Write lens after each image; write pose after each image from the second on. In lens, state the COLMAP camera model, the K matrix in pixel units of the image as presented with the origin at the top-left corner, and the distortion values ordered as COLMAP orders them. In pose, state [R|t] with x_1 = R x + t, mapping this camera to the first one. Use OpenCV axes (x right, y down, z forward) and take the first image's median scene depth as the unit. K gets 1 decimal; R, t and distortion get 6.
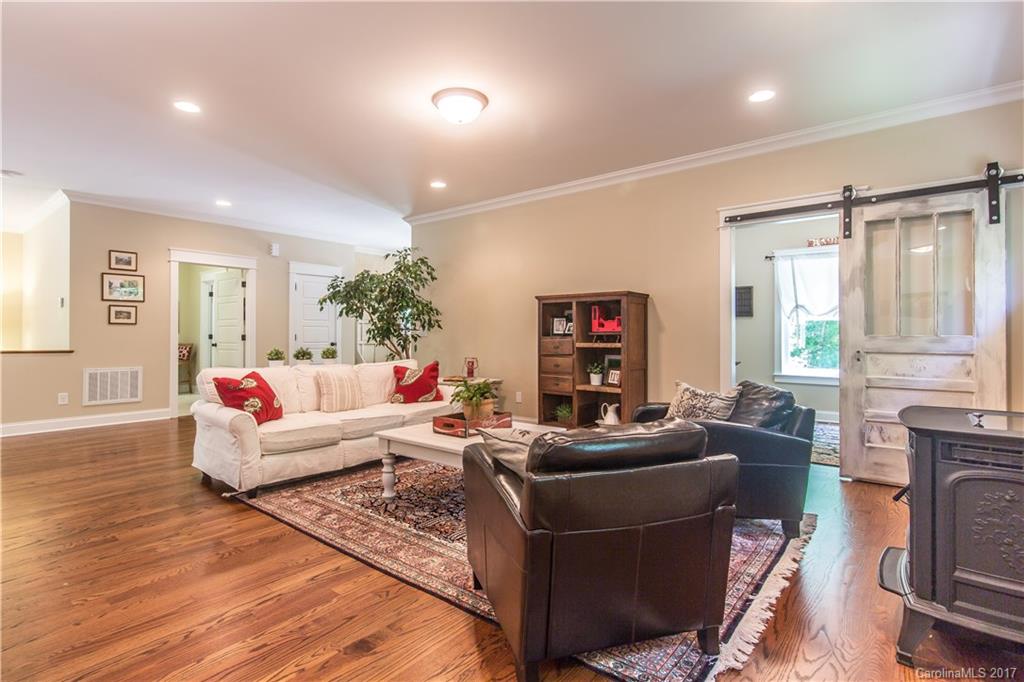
lens RADIAL K [[495.2, 0, 508.9], [0, 495.2, 333.6], [0, 0, 1]] dist [0.004621, -0.002347]
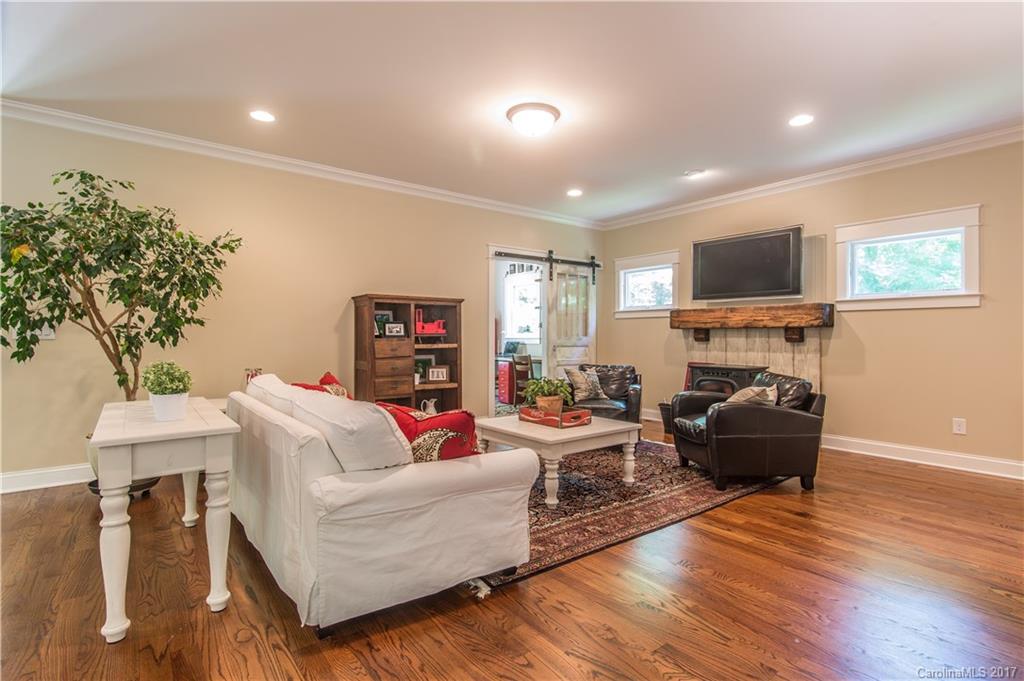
lens RADIAL K [[495.2, 0, 506.7], [0, 495.2, 343.2], [0, 0, 1]] dist [0.004621, -0.002347]
pose [[0.244461, -0.014676, 0.969548, -1.172659], [-0.004862, 0.999854, 0.016361, -0.001863], [-0.969647, -0.008713, 0.244354, 0.826976]]
